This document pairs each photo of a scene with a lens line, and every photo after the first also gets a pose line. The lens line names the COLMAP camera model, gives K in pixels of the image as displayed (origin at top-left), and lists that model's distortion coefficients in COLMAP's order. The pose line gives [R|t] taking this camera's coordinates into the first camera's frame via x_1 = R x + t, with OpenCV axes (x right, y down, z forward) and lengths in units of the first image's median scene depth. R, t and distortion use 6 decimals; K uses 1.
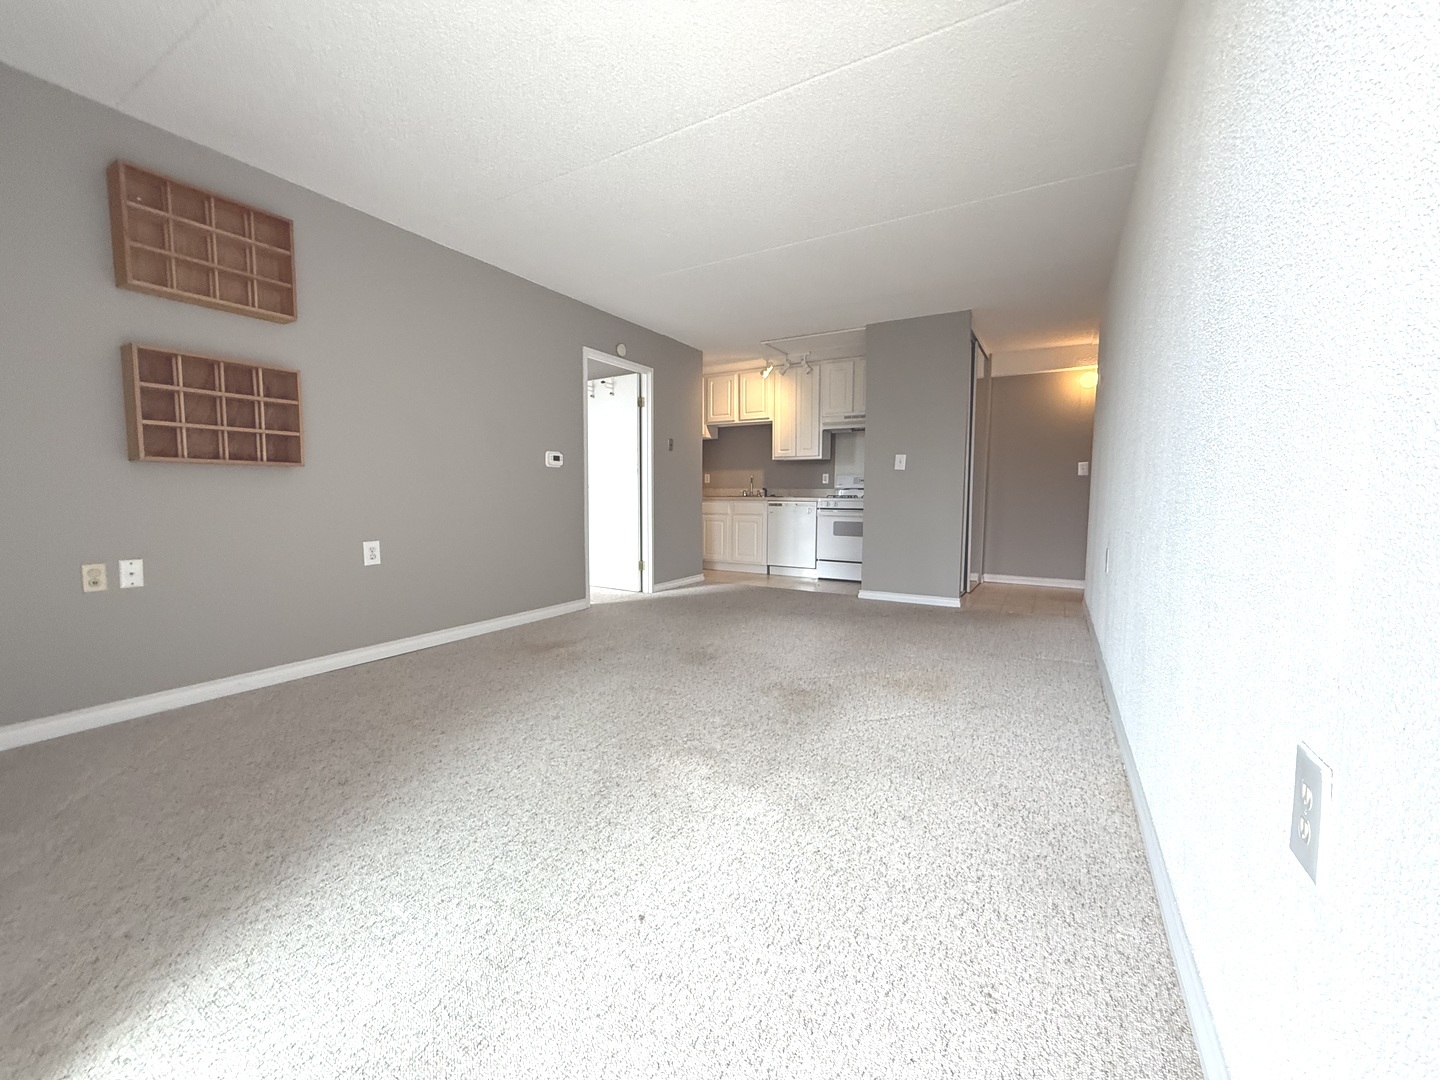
lens RADIAL K [[576.4, 0, 723.0], [0, 576.4, 536.7], [0, 0, 1]] dist [0.001612, -0.000136]
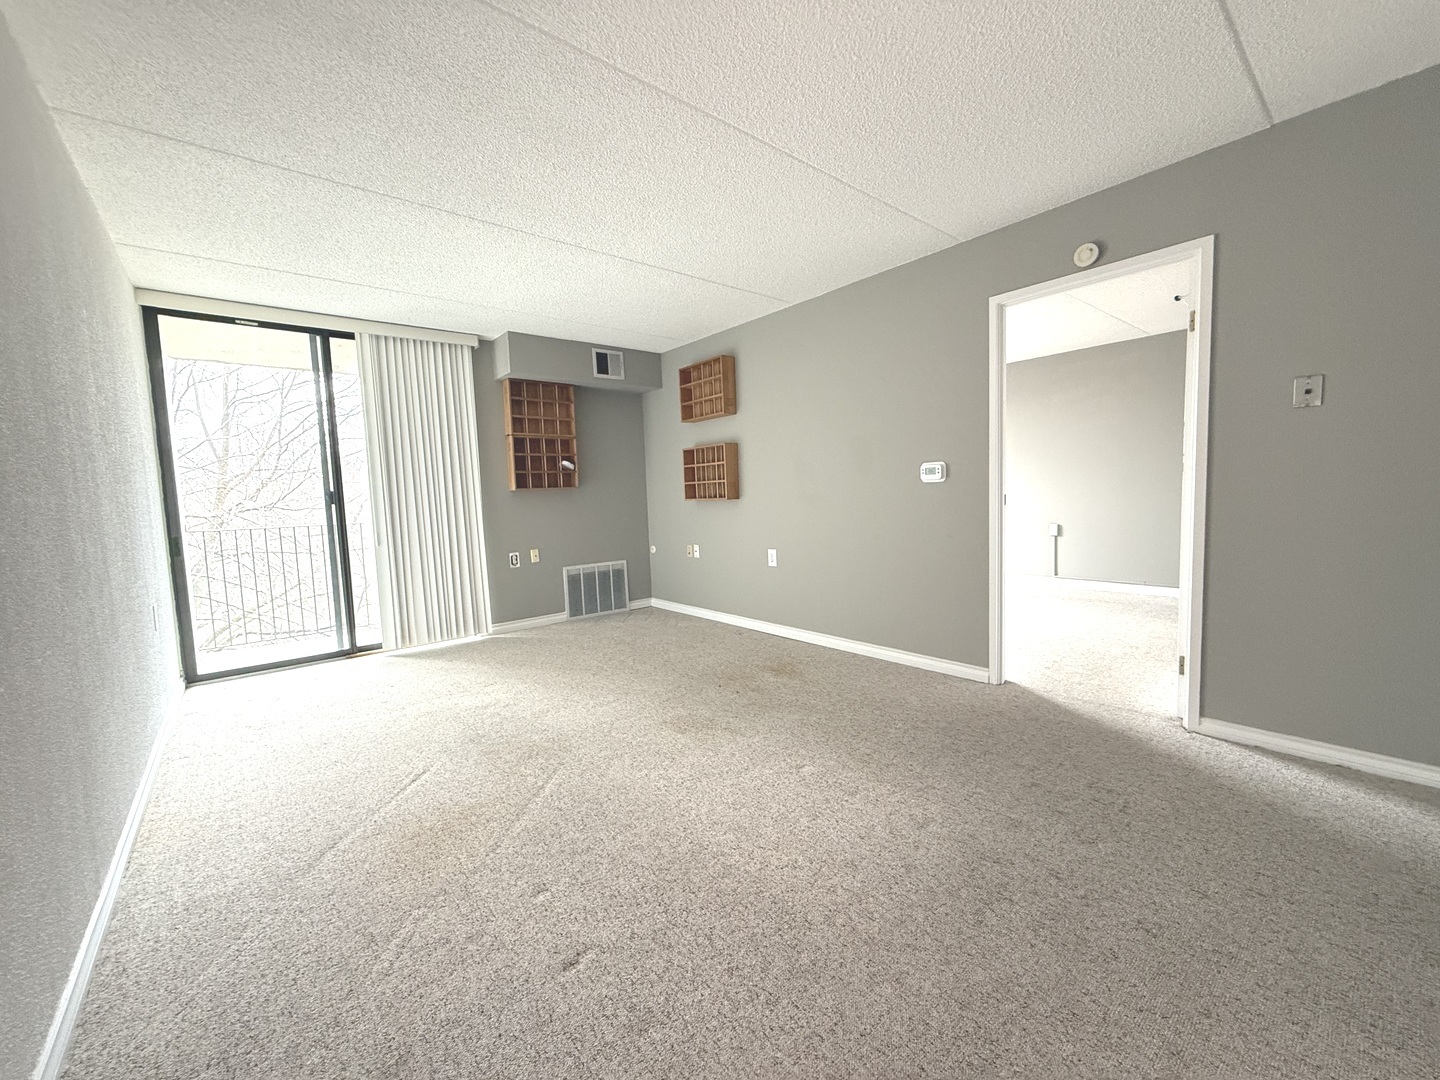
lens RADIAL K [[576.4, 0, 721.2], [0, 576.4, 541.6], [0, 0, 1]] dist [0.001612, -0.000136]
pose [[-0.343963, 0.086763, -0.934966, 0.674650], [-0.033311, 0.993968, 0.104493, -0.139485], [0.938392, 0.067086, -0.338998, 1.237281]]
